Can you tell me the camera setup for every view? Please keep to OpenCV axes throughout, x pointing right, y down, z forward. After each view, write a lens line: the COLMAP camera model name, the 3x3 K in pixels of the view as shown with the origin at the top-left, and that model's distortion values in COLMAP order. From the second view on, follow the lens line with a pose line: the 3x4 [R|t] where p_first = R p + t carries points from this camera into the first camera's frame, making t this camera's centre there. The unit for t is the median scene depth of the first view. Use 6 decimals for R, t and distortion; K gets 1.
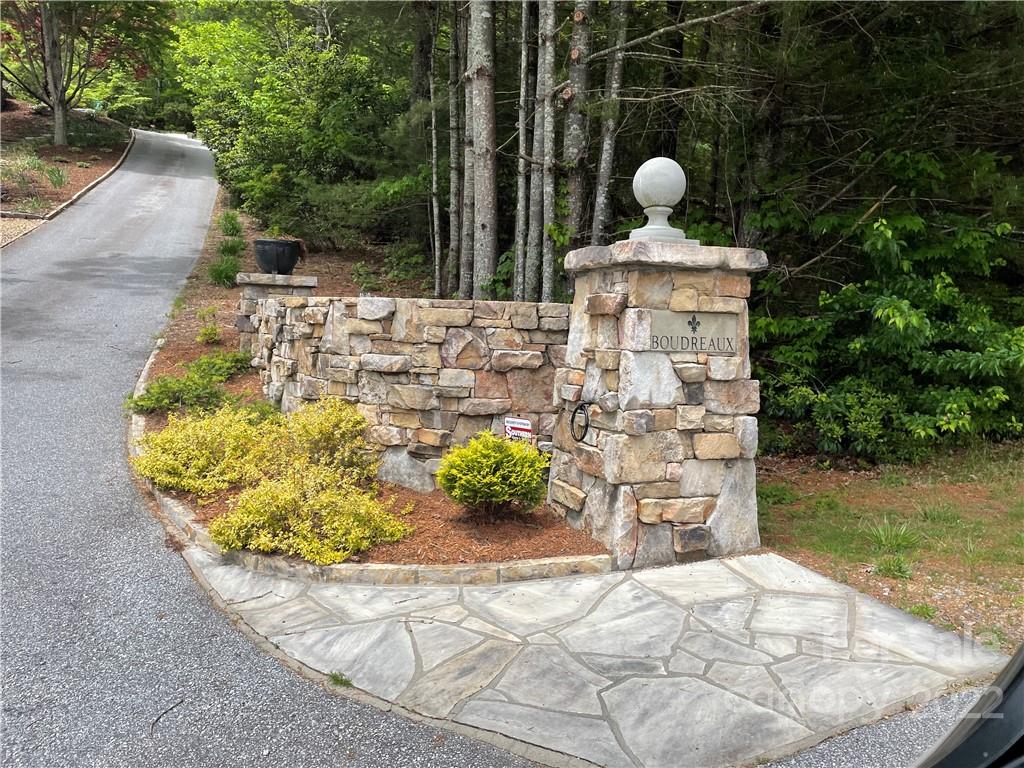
lens RADIAL K [[764.9, 0, 512.0], [0, 764.9, 384.0], [0, 0, 1]] dist [0.093620, -0.121389]
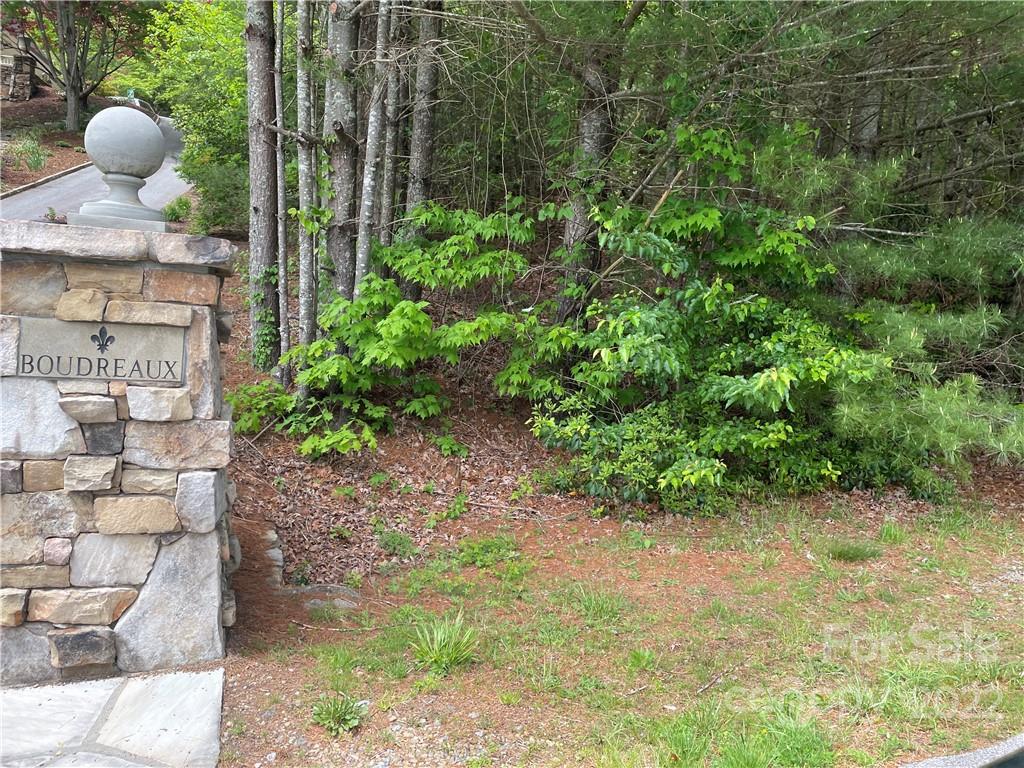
lens RADIAL K [[765.9, 0, 509.1], [0, 765.9, 377.3], [0, 0, 1]] dist [0.093125, -0.123074]
pose [[0.995902, 0.037964, -0.082089, 0.638474], [-0.038223, 0.999268, -0.001580, -0.054590], [0.081969, 0.004712, 0.996624, 0.315299]]
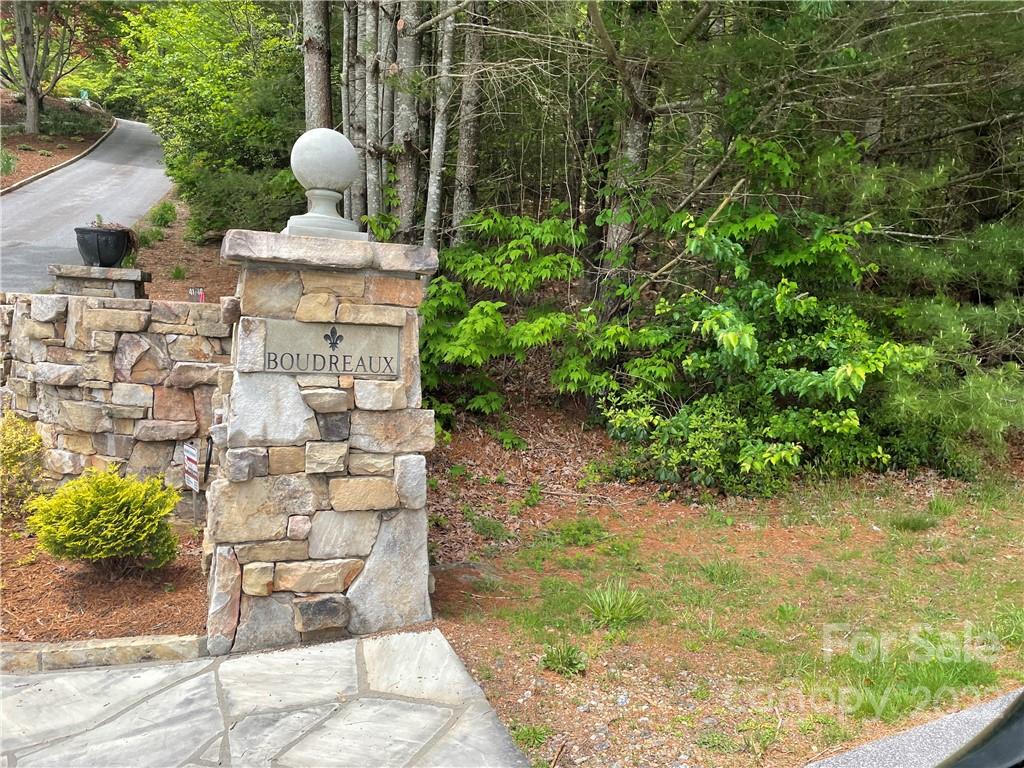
lens RADIAL K [[764.9, 0, 512.0], [0, 764.9, 384.0], [0, 0, 1]] dist [0.093620, -0.121389]
pose [[0.999610, 0.021251, -0.018141, 0.417925], [-0.021221, 0.999773, 0.001871, -0.035416], [0.018176, -0.001485, 0.999834, 0.211370]]
